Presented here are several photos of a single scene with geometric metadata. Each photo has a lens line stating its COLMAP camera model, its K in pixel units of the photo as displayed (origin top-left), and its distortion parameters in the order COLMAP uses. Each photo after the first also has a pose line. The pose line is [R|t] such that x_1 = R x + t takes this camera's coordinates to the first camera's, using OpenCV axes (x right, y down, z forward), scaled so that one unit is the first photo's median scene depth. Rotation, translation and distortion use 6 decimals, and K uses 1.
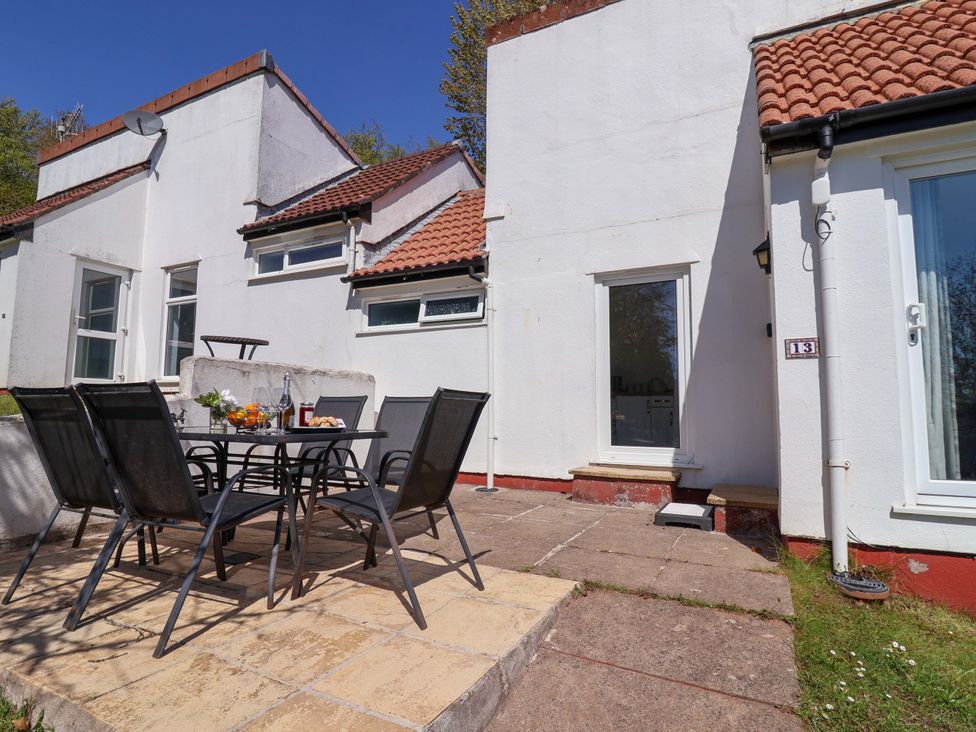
lens RADIAL K [[556.5, 0, 469.5], [0, 556.5, 367.2], [0, 0, 1]] dist [-0.000776, -0.012137]
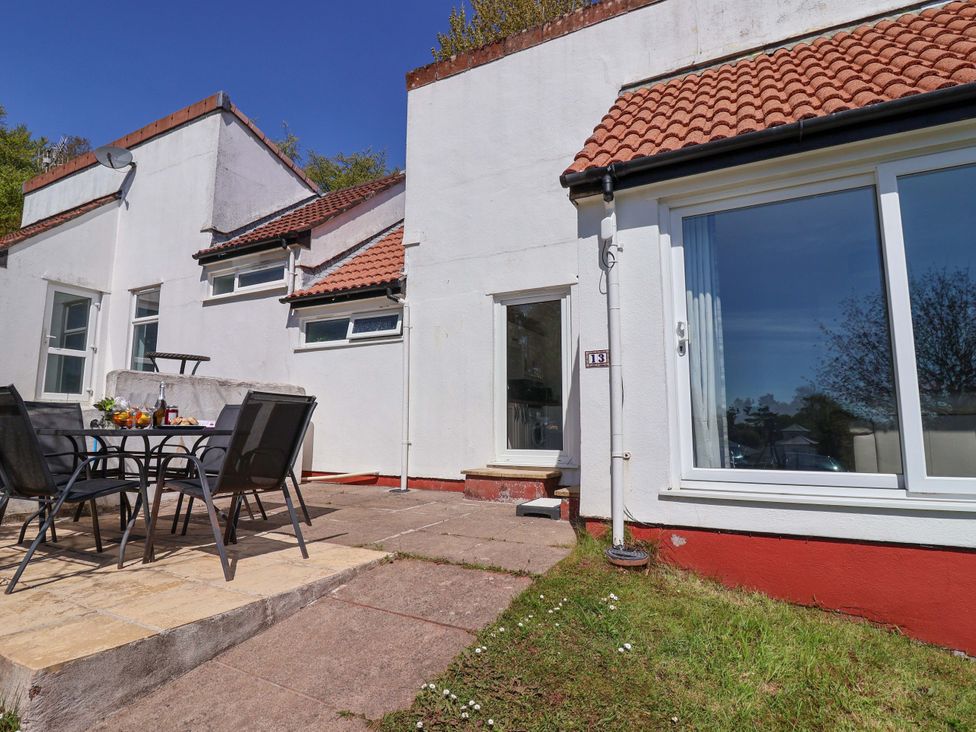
lens RADIAL K [[565.6, 0, 488.0], [0, 565.6, 366.0], [0, 0, 1]] dist [-0.000730, -0.016237]
pose [[0.999972, -0.006413, -0.003726, 0.197203], [0.006291, 0.999469, -0.031959, 0.010176], [0.003929, 0.031935, 0.999482, -0.113880]]
